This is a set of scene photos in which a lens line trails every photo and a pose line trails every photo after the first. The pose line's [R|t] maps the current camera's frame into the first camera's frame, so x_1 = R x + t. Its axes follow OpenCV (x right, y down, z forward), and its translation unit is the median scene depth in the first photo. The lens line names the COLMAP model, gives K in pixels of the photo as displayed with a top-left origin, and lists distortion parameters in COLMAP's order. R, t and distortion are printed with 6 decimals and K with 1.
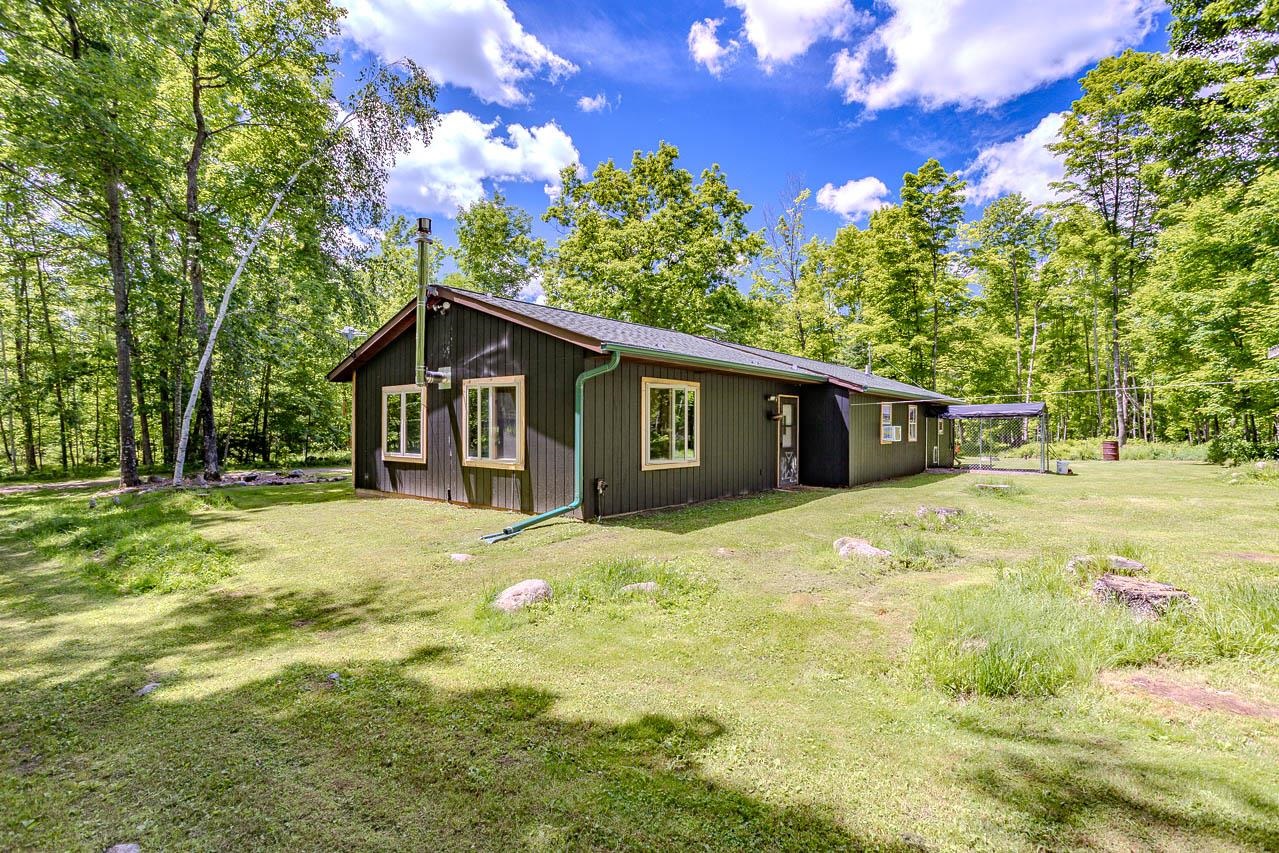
lens RADIAL K [[614.3, 0, 639.5], [0, 614.3, 426.5], [0, 0, 1]] dist [-0.017426, 0.000500]
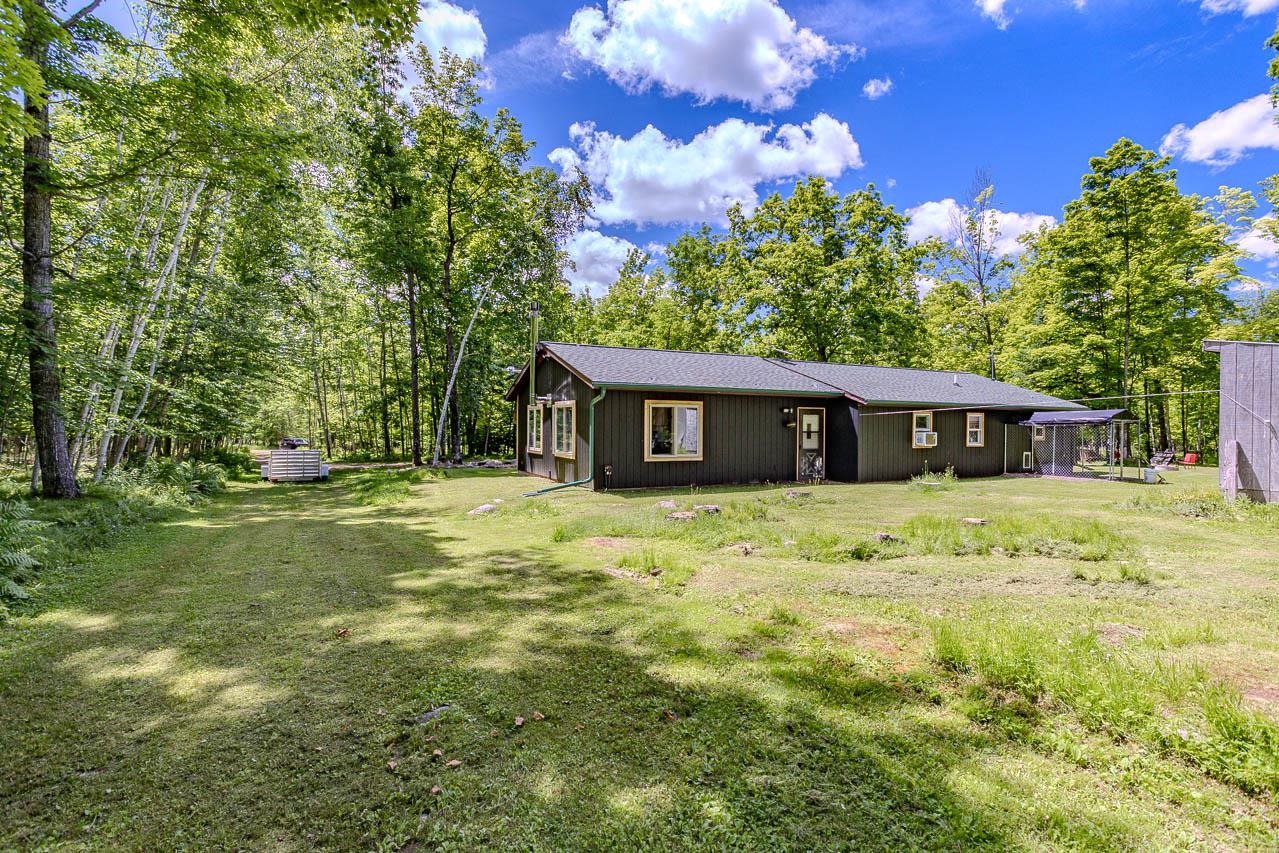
lens RADIAL K [[614.3, 0, 639.5], [0, 614.3, 426.5], [0, 0, 1]] dist [-0.017426, 0.000500]
pose [[0.906383, 0.003540, -0.422442, 0.538016], [-0.004535, 0.999989, -0.001350, -0.010586], [0.422432, 0.003139, 0.906389, -0.325078]]
